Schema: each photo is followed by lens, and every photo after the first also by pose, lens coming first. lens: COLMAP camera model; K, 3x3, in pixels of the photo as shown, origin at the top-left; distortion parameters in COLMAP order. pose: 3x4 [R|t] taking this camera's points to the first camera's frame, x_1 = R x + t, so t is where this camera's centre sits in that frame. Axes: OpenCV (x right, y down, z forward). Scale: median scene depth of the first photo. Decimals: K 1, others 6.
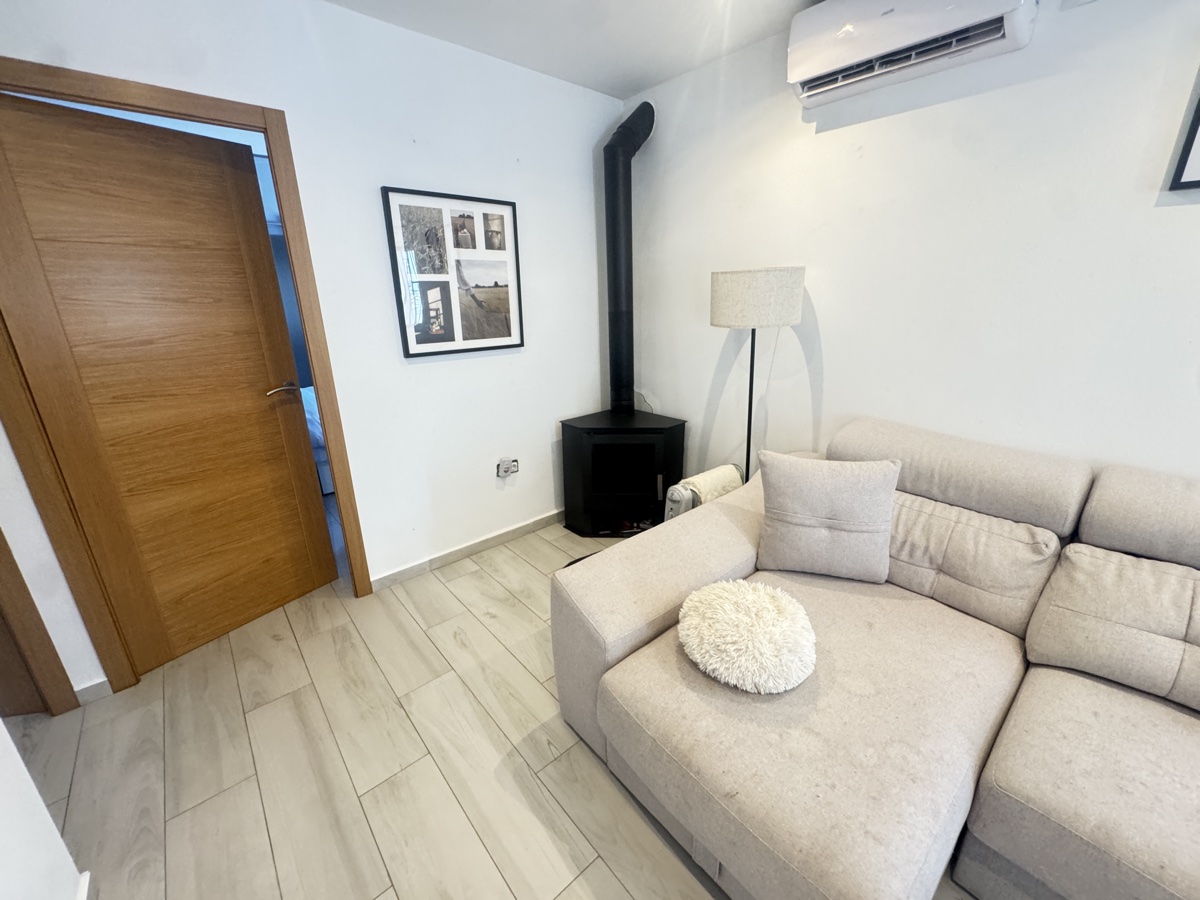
lens RADIAL K [[479.9, 0, 598.8], [0, 479.9, 448.5], [0, 0, 1]] dist [-0.004163, 0.000365]
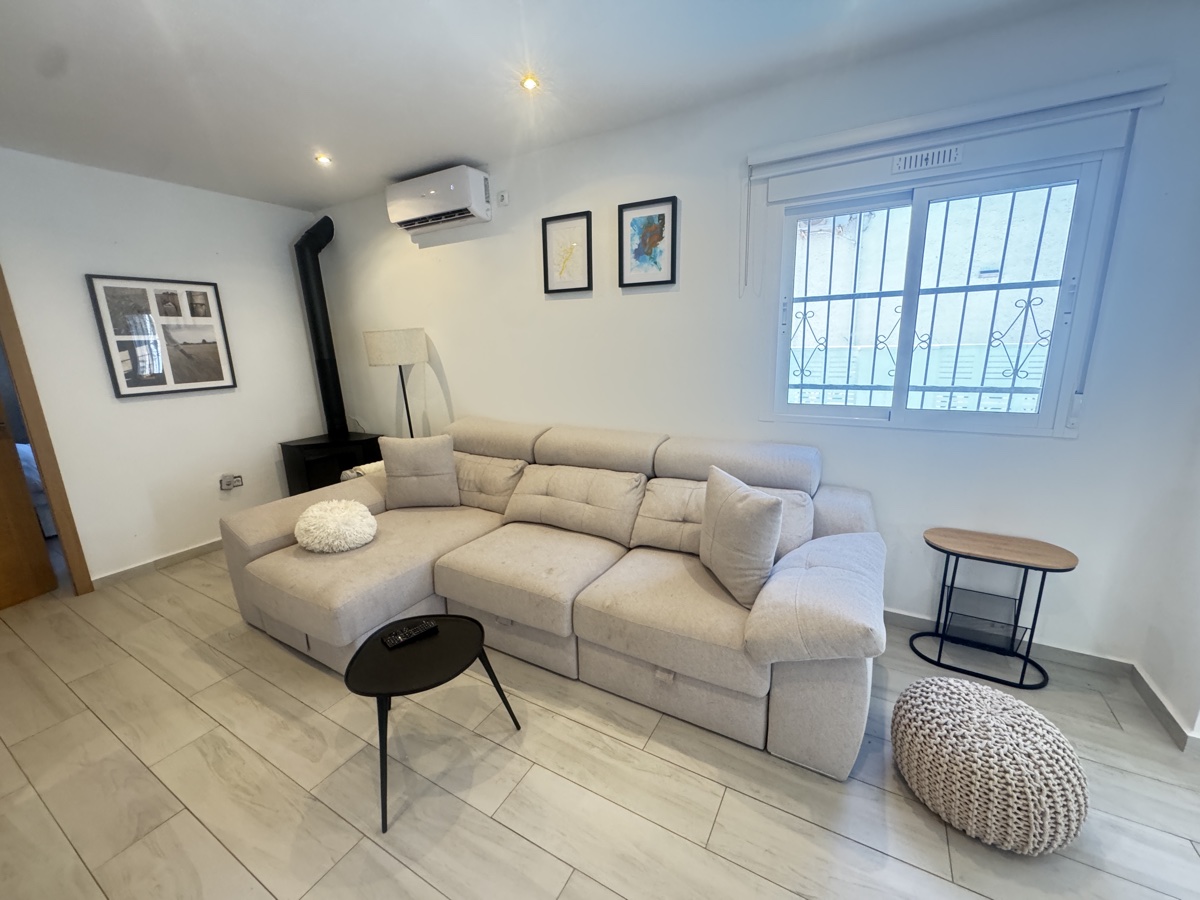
lens RADIAL K [[479.9, 0, 598.8], [0, 479.9, 448.5], [0, 0, 1]] dist [-0.004163, 0.000365]
pose [[0.943254, -0.088837, 0.319968, 0.399070], [0.120155, 0.989570, -0.079466, 0.204889], [-0.309571, 0.113403, 0.944090, -0.609504]]
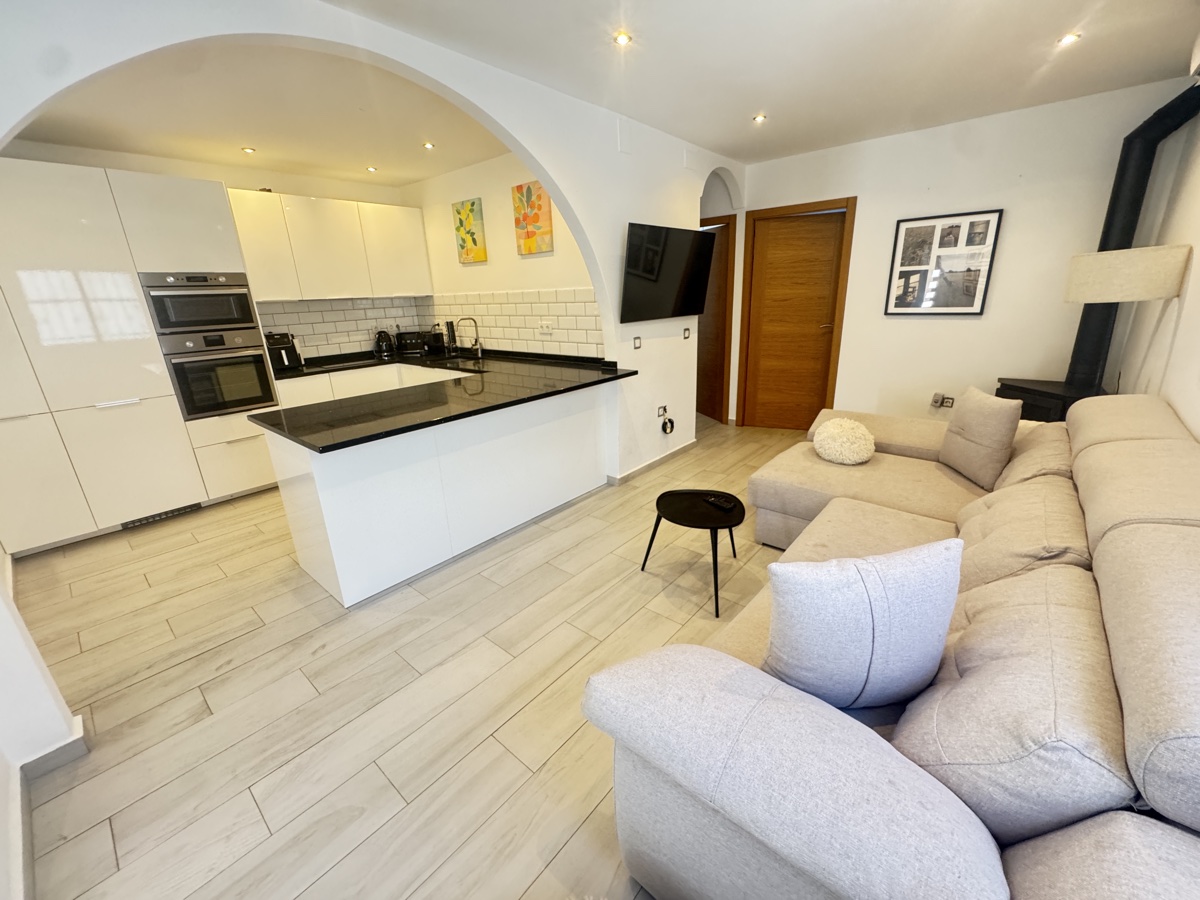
lens RADIAL K [[479.9, 0, 598.8], [0, 479.9, 448.5], [0, 0, 1]] dist [-0.004163, 0.000365]
pose [[0.146893, 0.314340, -0.937877, 1.236843], [-0.272300, 0.924378, 0.267167, 0.080812], [0.950934, 0.216139, 0.221379, -0.285759]]
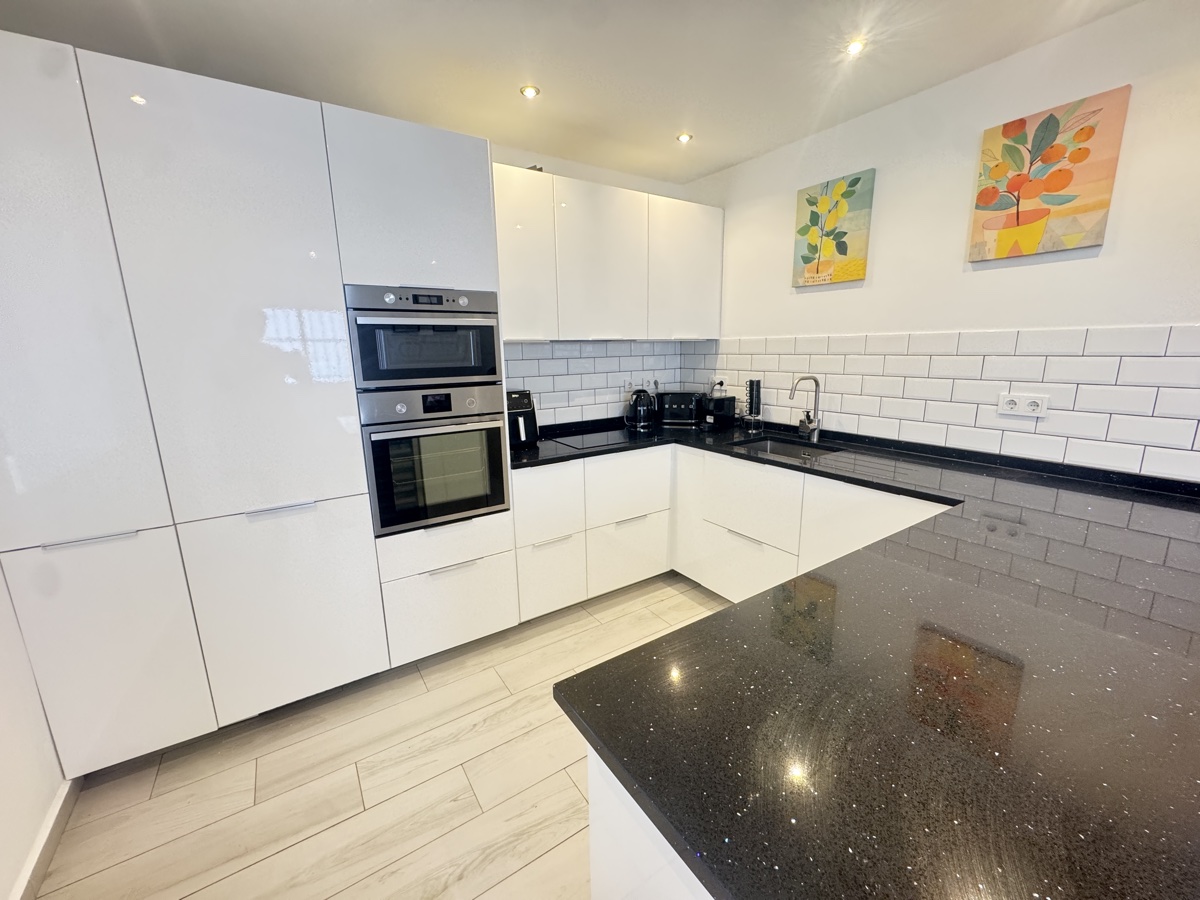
lens RADIAL K [[479.9, 0, 598.8], [0, 479.9, 448.5], [0, 0, 1]] dist [-0.004163, 0.000365]
pose [[-0.130069, 0.218656, -0.967094, 0.384865], [-0.288888, 0.924704, 0.247925, 0.268945], [0.948486, 0.311630, -0.057109, -0.810425]]
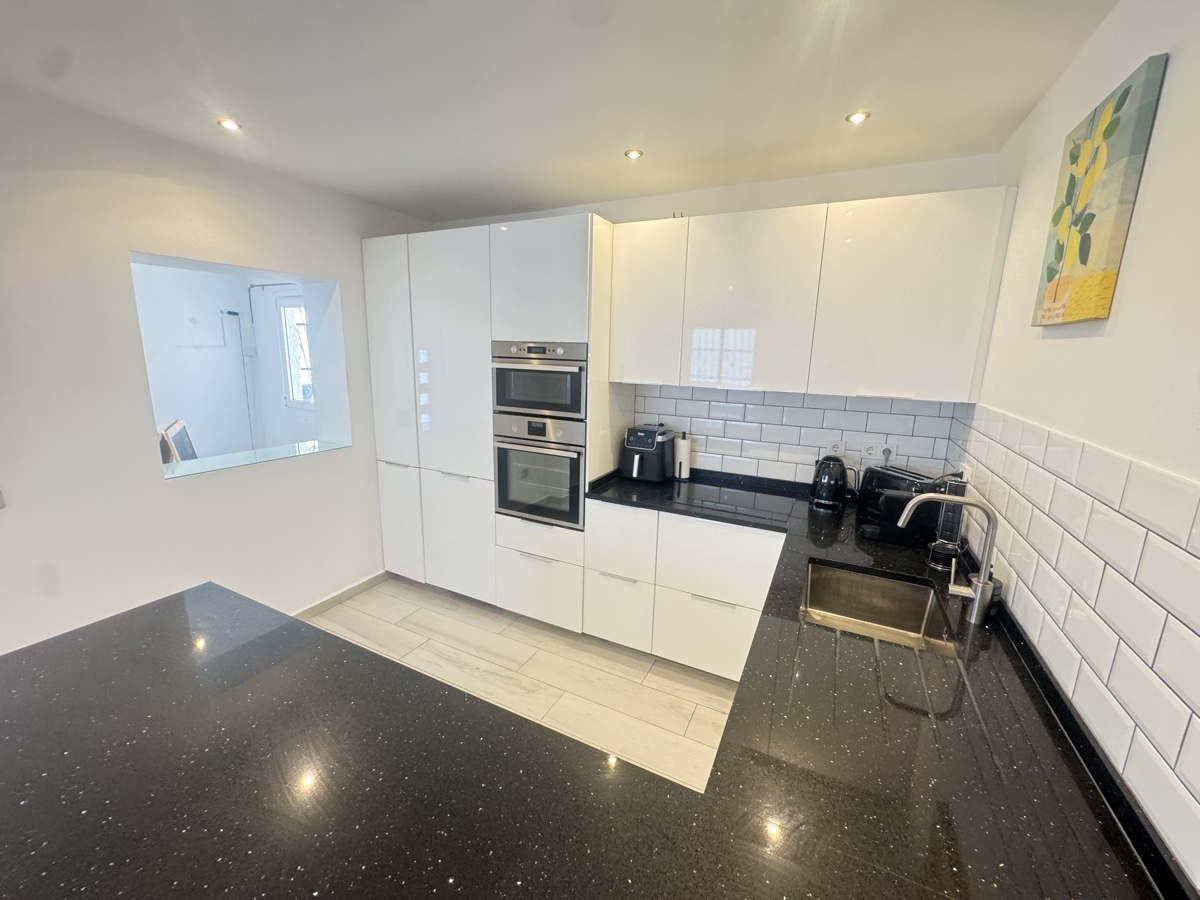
lens RADIAL K [[479.9, 0, 598.8], [0, 479.9, 448.5], [0, 0, 1]] dist [-0.004163, 0.000365]
pose [[-0.925081, 0.068787, -0.373489, -0.149253], [-0.128941, 0.868149, 0.479261, -0.024065], [0.357211, 0.491513, -0.794239, -0.196635]]
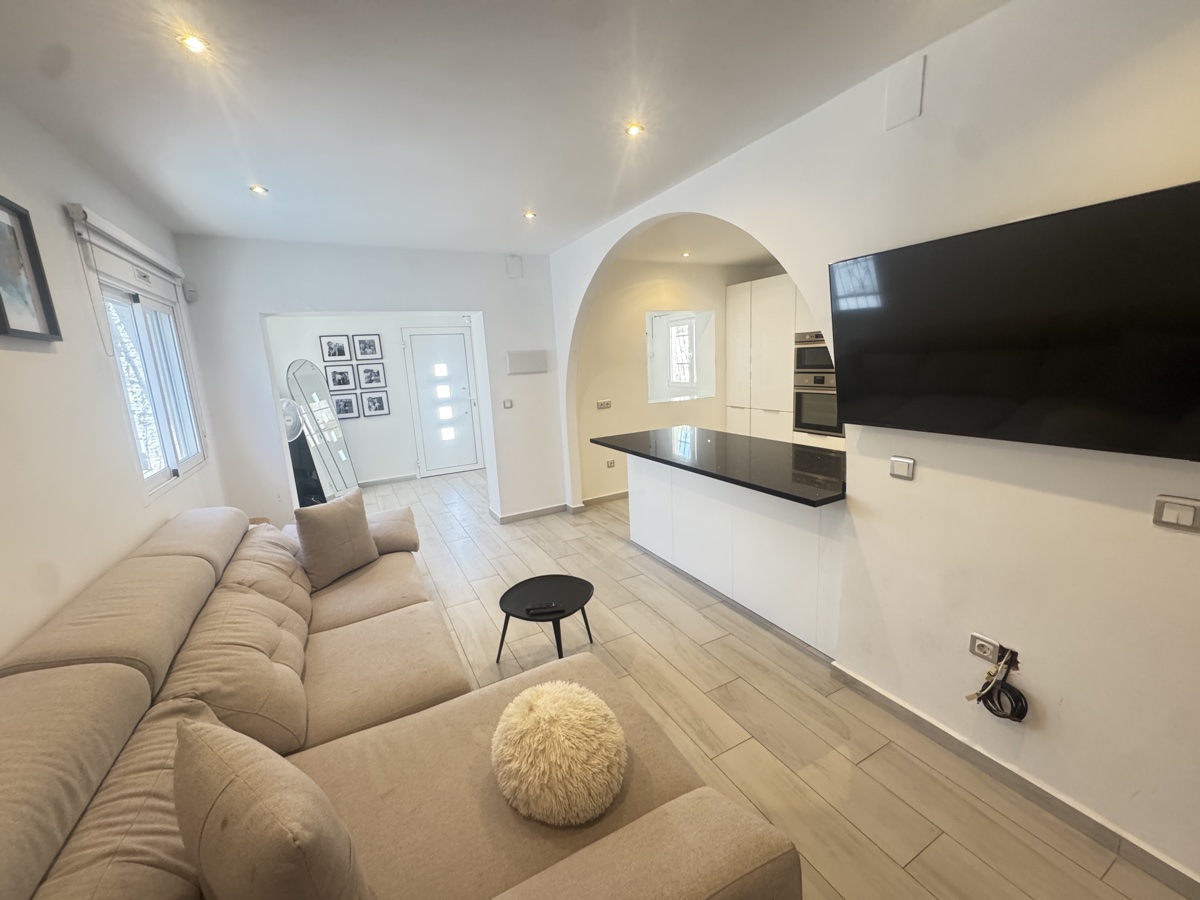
lens RADIAL K [[479.9, 0, 598.8], [0, 479.9, 448.5], [0, 0, 1]] dist [-0.004163, 0.000365]
pose [[-0.972354, 0.021071, 0.232559, -0.000993], [0.131655, 0.872008, 0.471454, -0.325430], [-0.192860, 0.489038, -0.850674, 0.864213]]
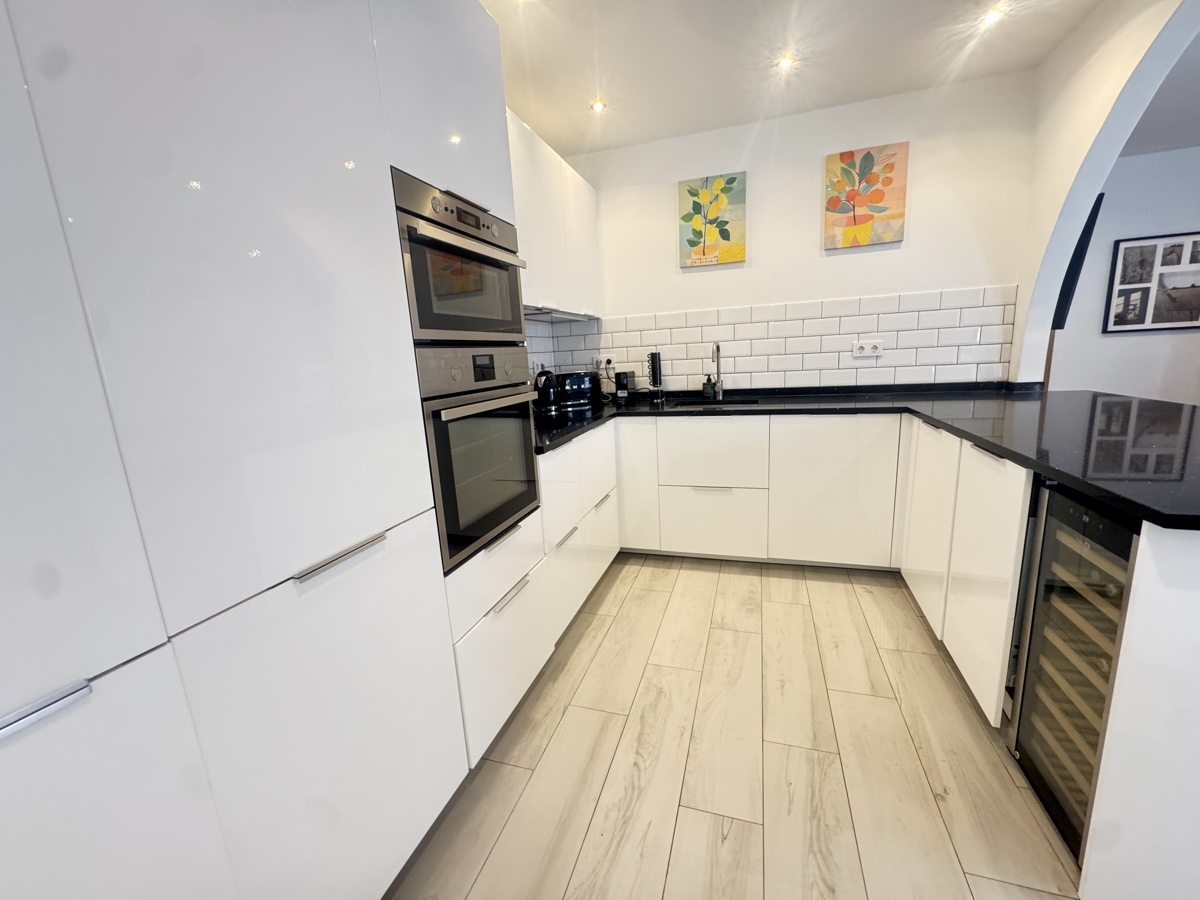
lens RADIAL K [[479.9, 0, 598.8], [0, 479.9, 448.5], [0, 0, 1]] dist [-0.004163, 0.000365]
pose [[0.513750, 0.148782, -0.844941, 0.181333], [-0.217286, 0.975304, 0.039620, 0.538783], [0.829968, 0.163239, 0.533391, -1.355785]]
